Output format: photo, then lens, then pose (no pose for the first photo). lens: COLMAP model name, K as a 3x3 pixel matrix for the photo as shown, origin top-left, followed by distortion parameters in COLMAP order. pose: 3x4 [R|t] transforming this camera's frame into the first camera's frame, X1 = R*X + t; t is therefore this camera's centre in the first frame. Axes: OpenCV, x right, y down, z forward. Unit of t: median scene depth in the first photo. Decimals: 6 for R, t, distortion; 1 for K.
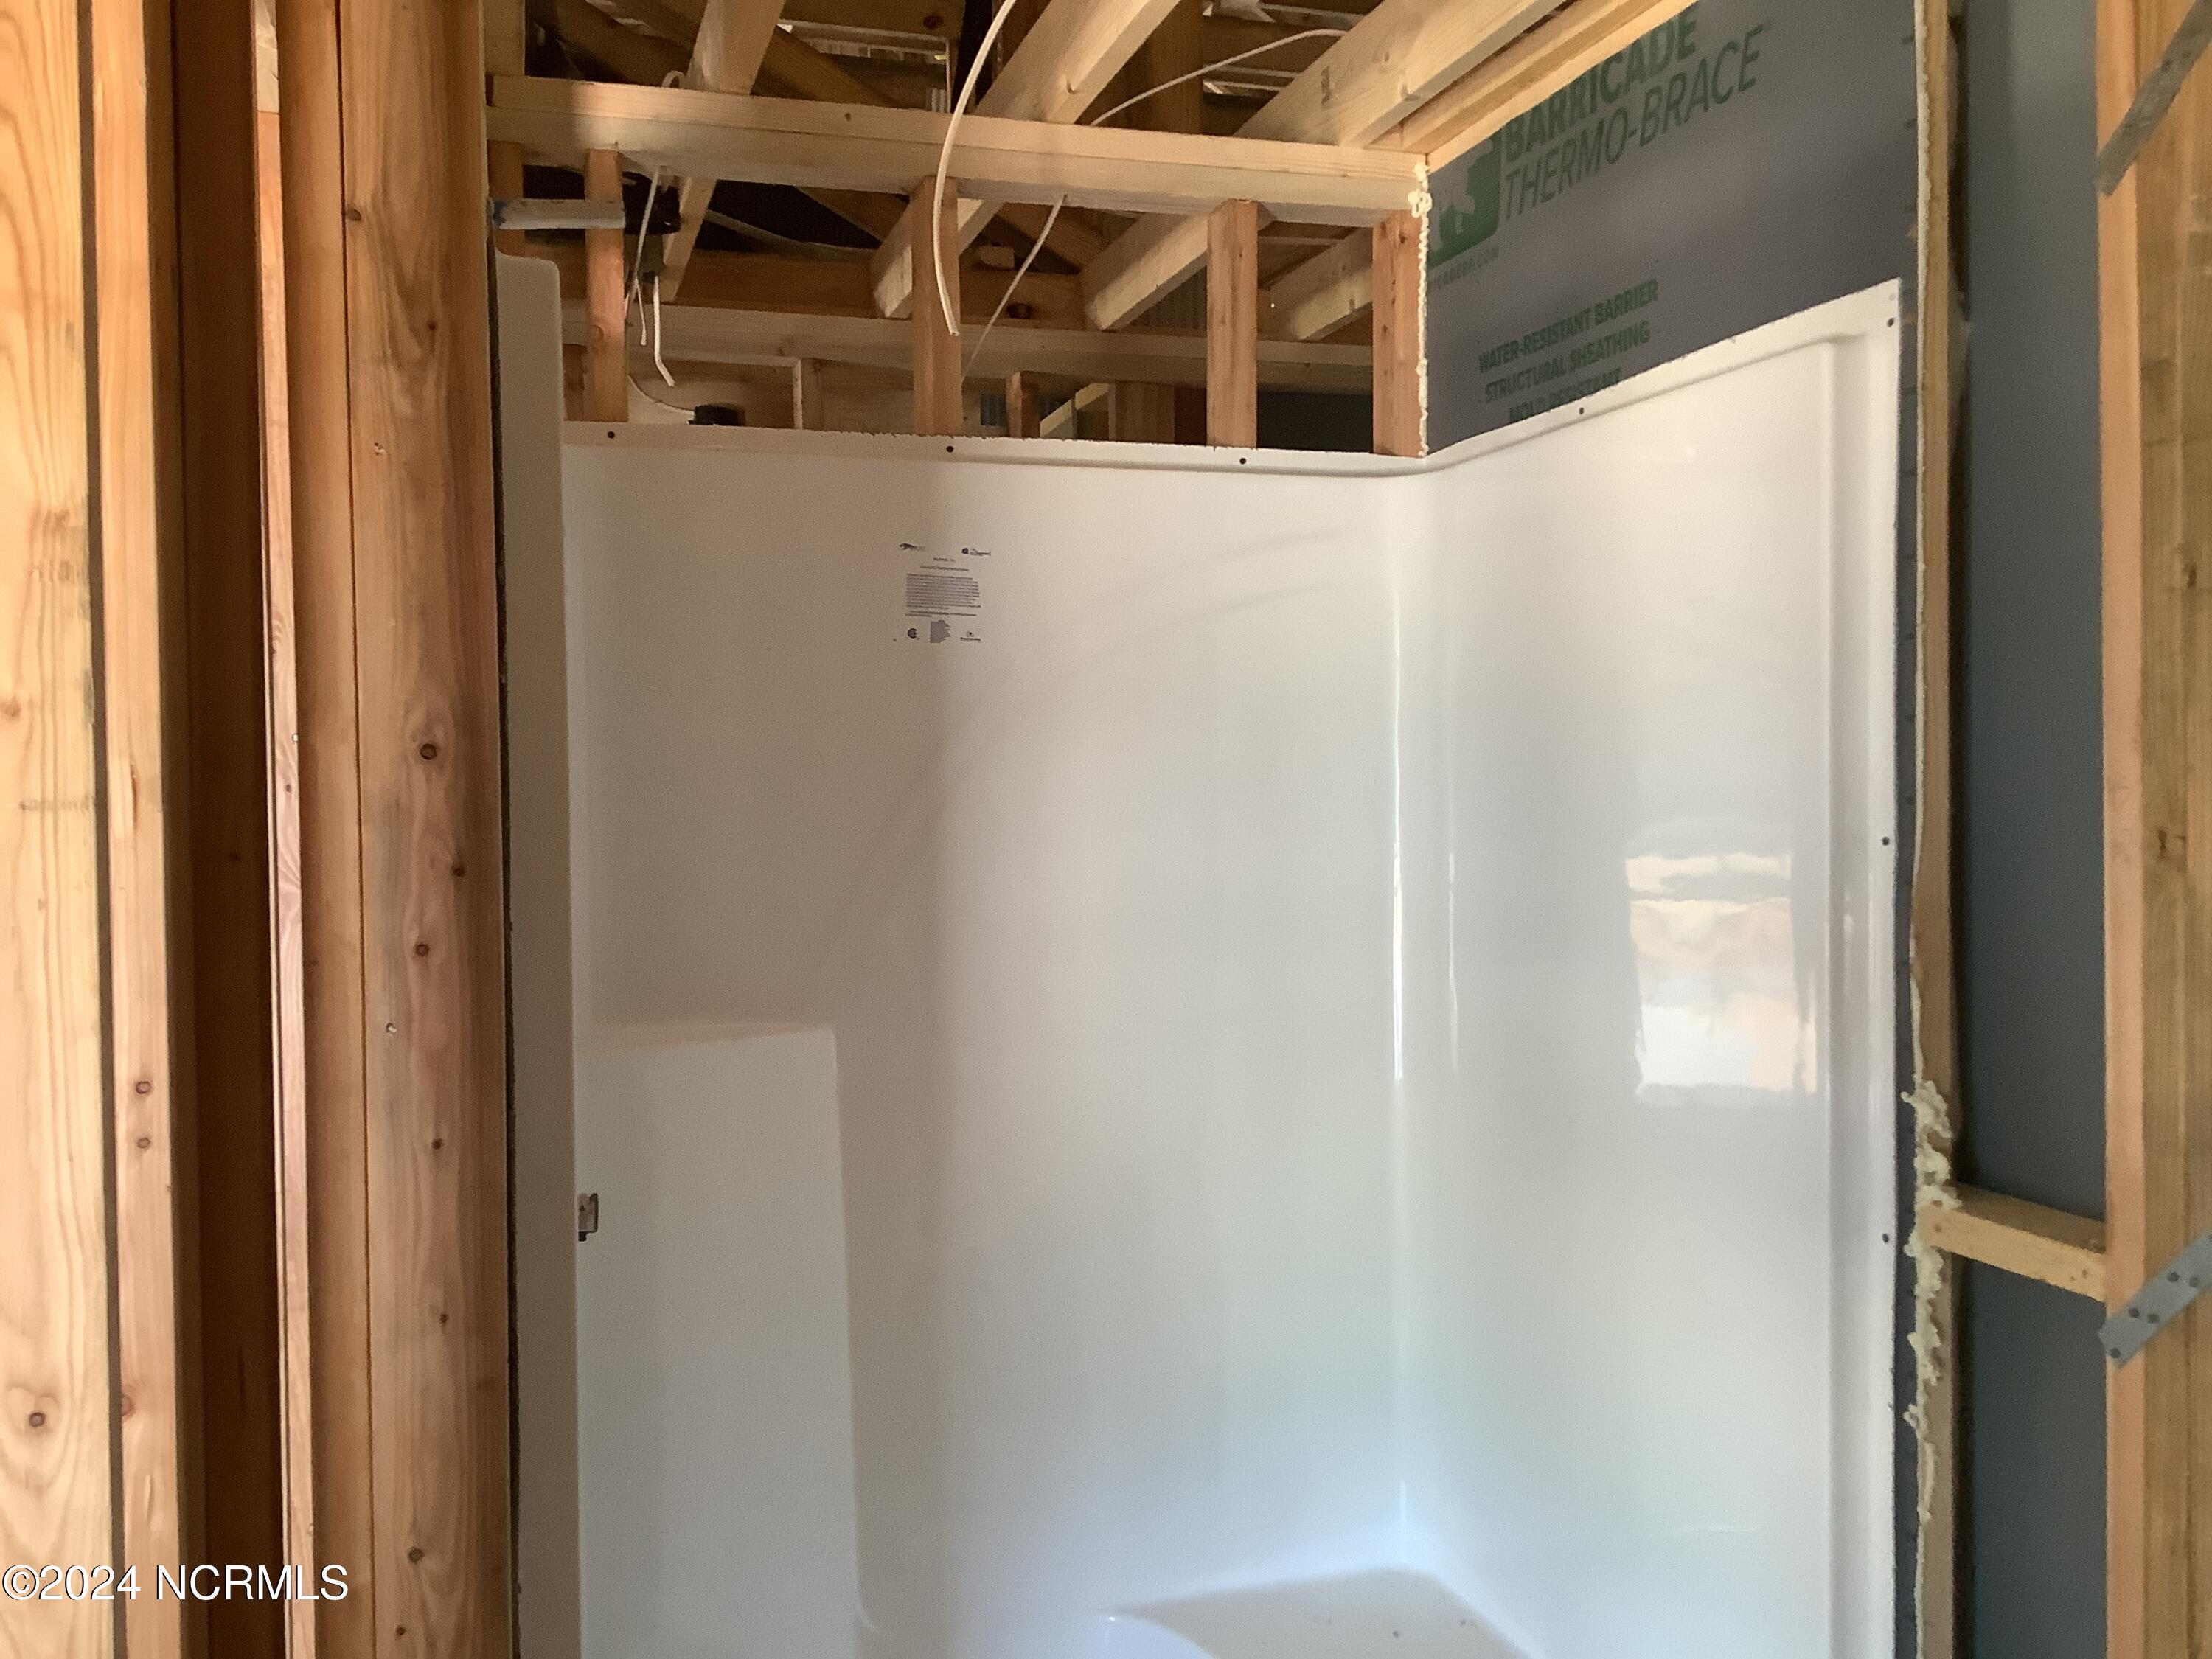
lens RADIAL K [[1993.7, 0, 1106.0], [0, 1993.7, 829.5], [0, 0, 1]] dist [0.034140, -0.048052]
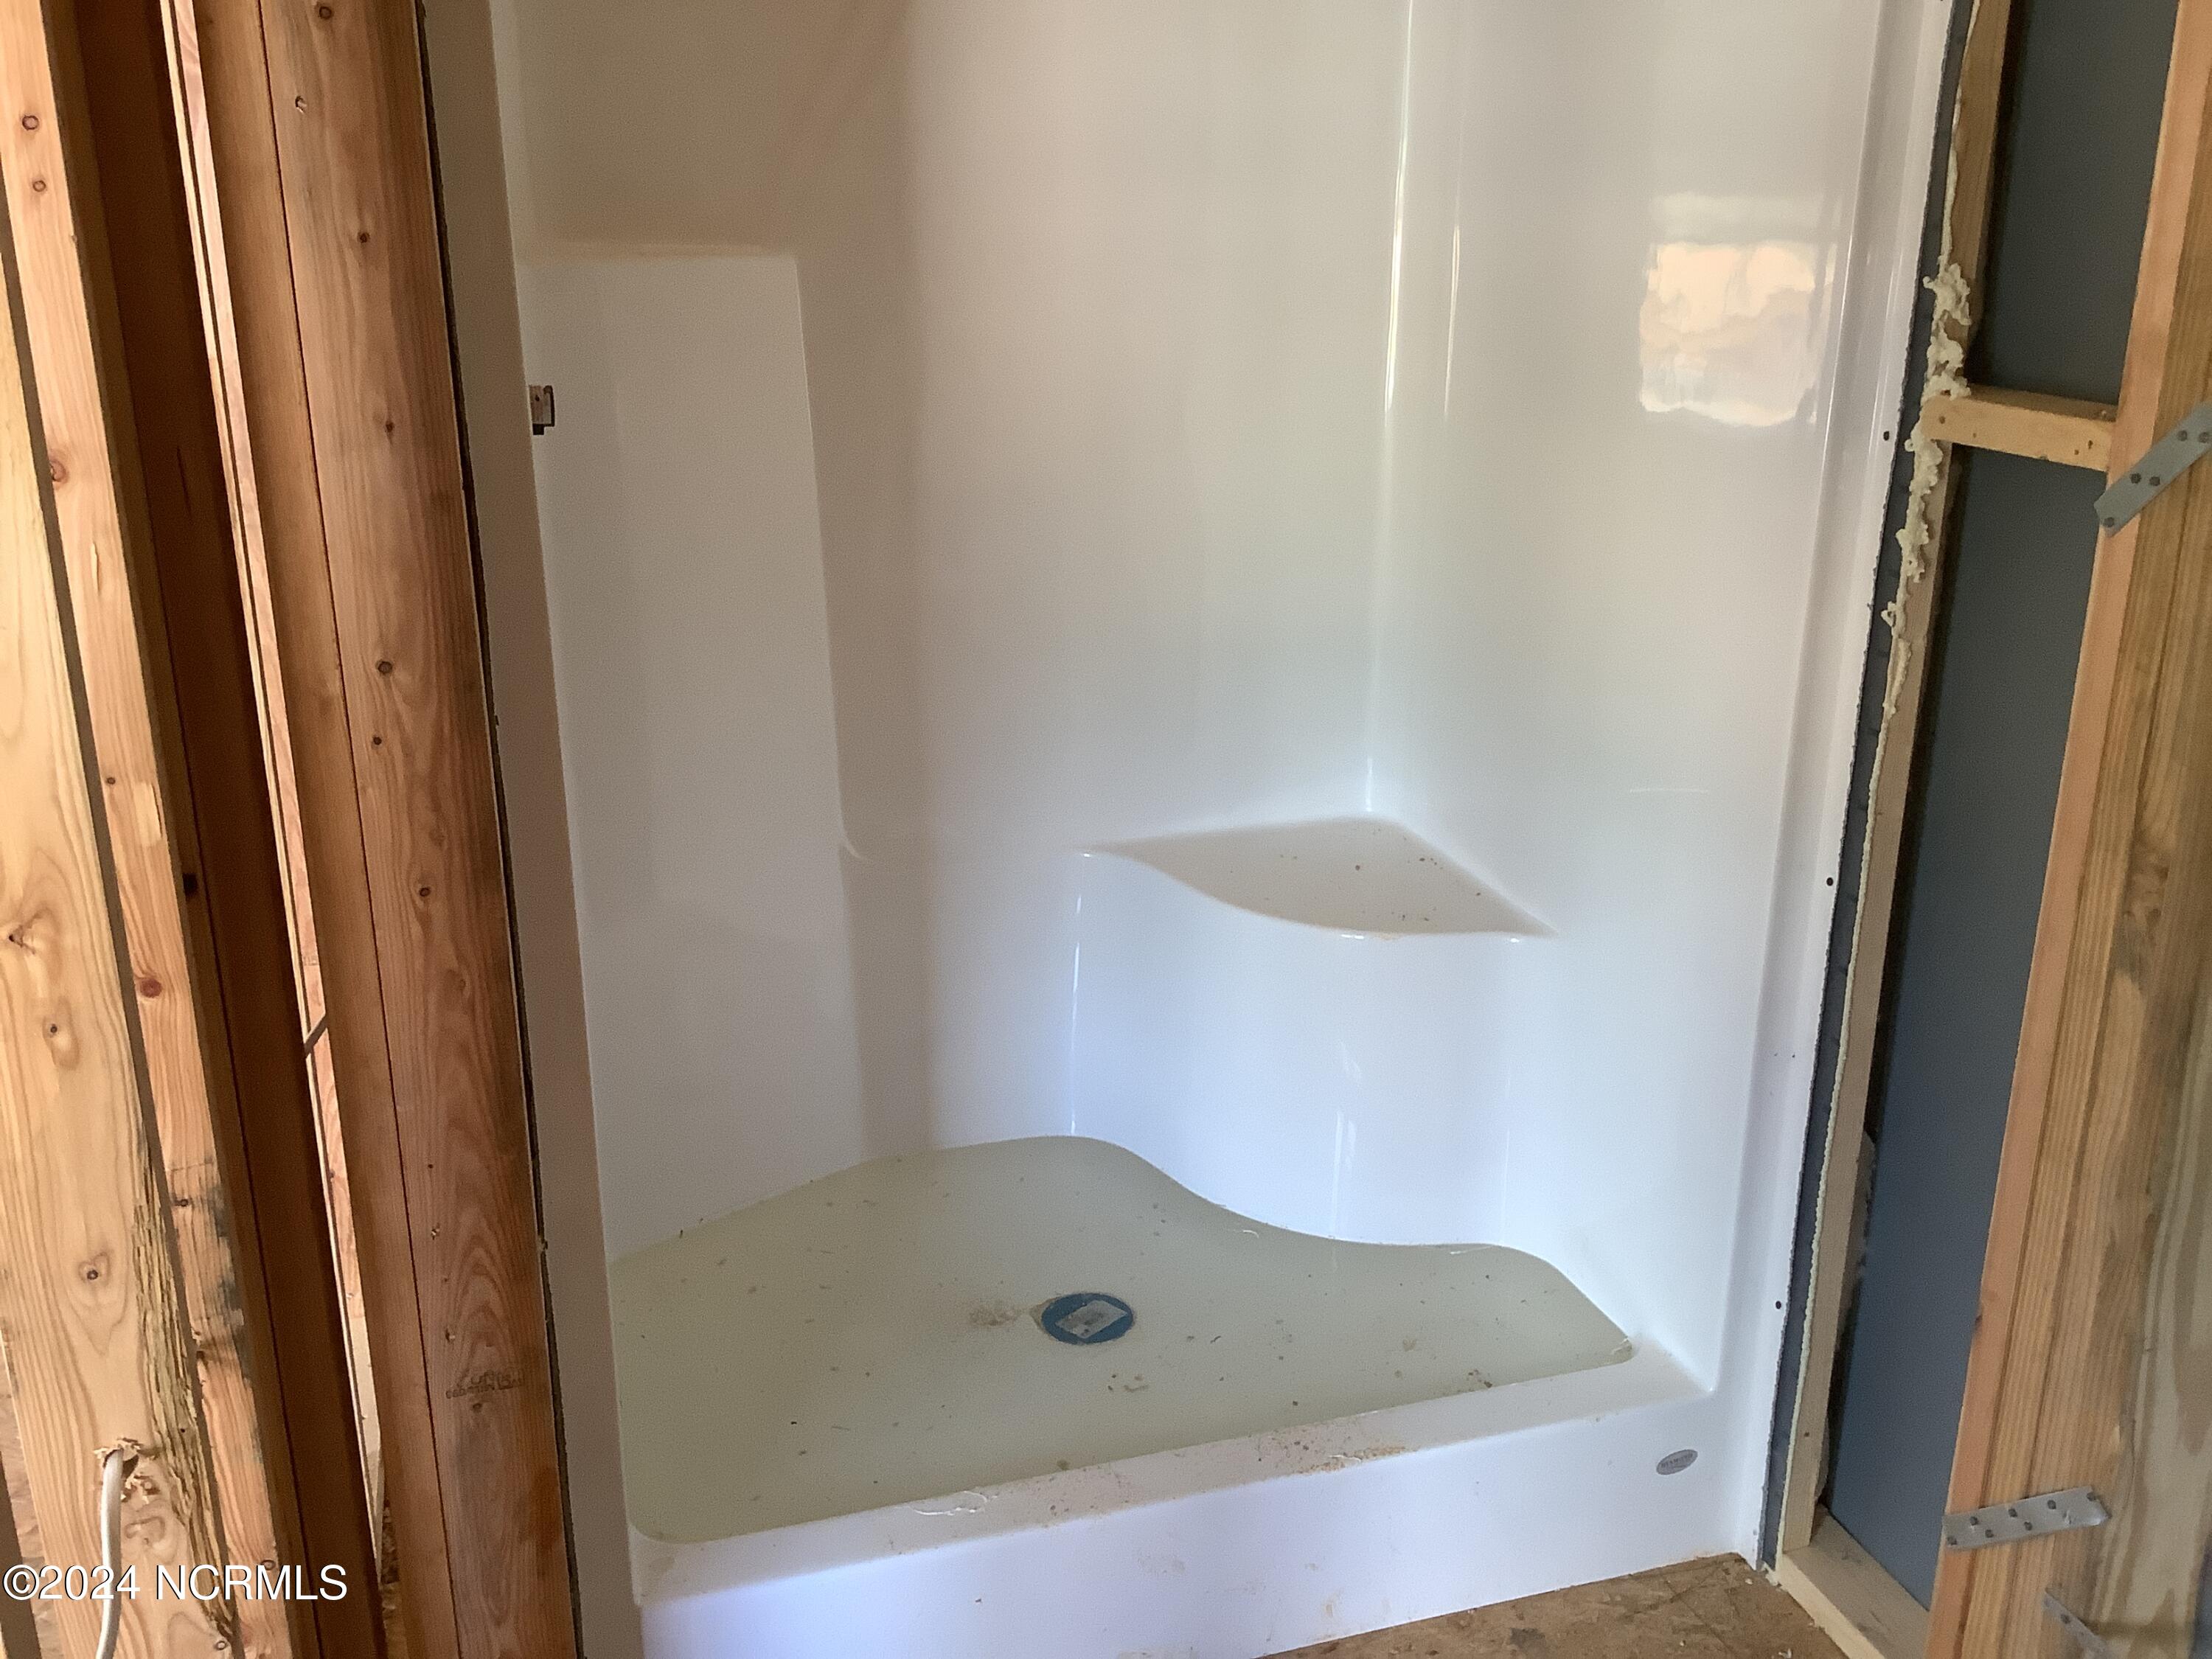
lens RADIAL K [[2010.8, 0, 1106.0], [0, 2010.8, 829.5], [0, 0, 1]] dist [0.083574, -0.135073]
pose [[0.999911, 0.008894, 0.009923, 0.003859], [-0.011414, 0.955909, 0.293442, 0.104199], [-0.006875, -0.293529, 0.955925, 0.007112]]
